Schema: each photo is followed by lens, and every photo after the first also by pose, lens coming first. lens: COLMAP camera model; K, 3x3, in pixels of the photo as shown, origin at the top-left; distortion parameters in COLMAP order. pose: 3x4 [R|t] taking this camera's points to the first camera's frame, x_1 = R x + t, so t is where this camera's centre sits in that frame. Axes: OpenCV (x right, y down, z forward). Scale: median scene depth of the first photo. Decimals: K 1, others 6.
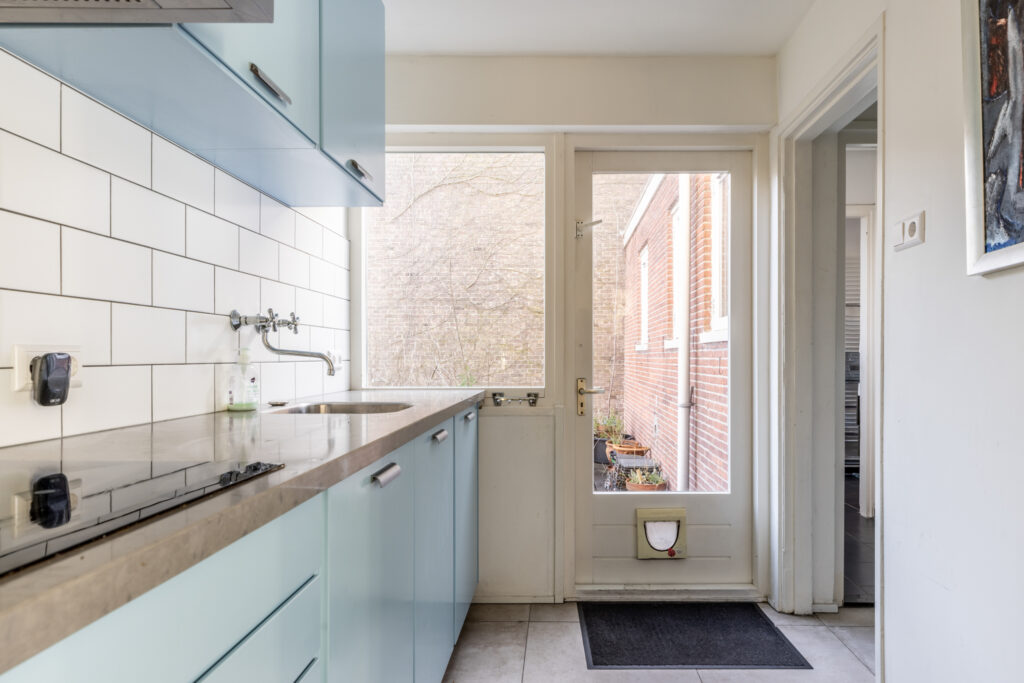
lens RADIAL K [[662.9, 0, 547.9], [0, 662.9, 357.4], [0, 0, 1]] dist [0.000162, 0.000960]
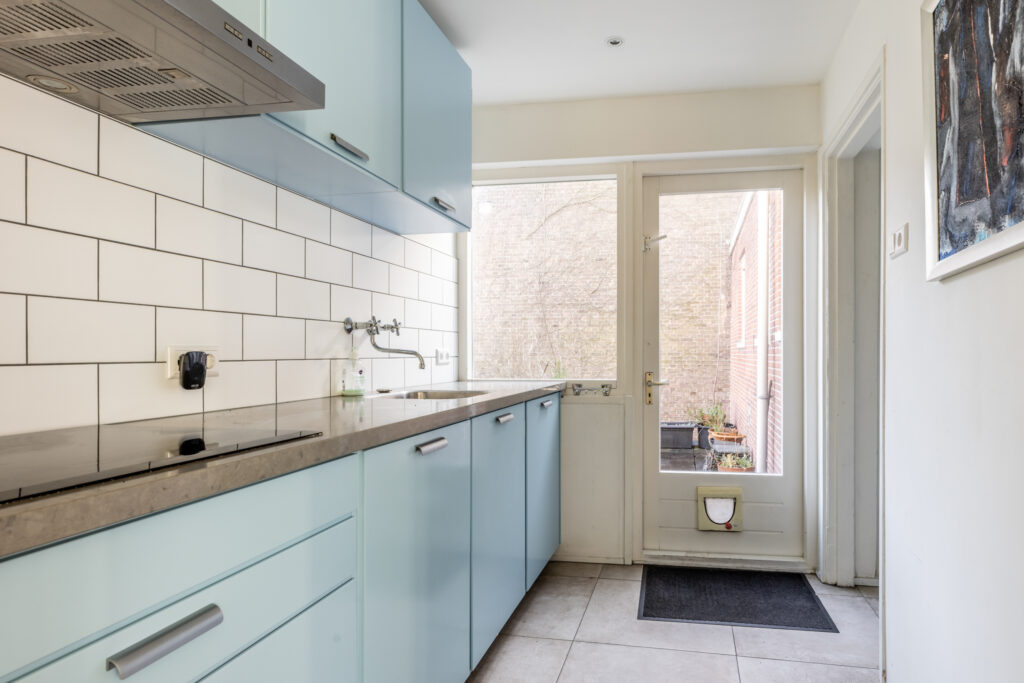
lens RADIAL K [[588.6, 0, 583.5], [0, 588.6, 353.1], [0, 0, 1]] dist [-0.016152, 0.000855]
pose [[0.987158, -0.000844, -0.159744, 0.126779], [0.000606, 0.999999, -0.001536, -0.000396], [0.159745, 0.001419, 0.987157, -0.041445]]
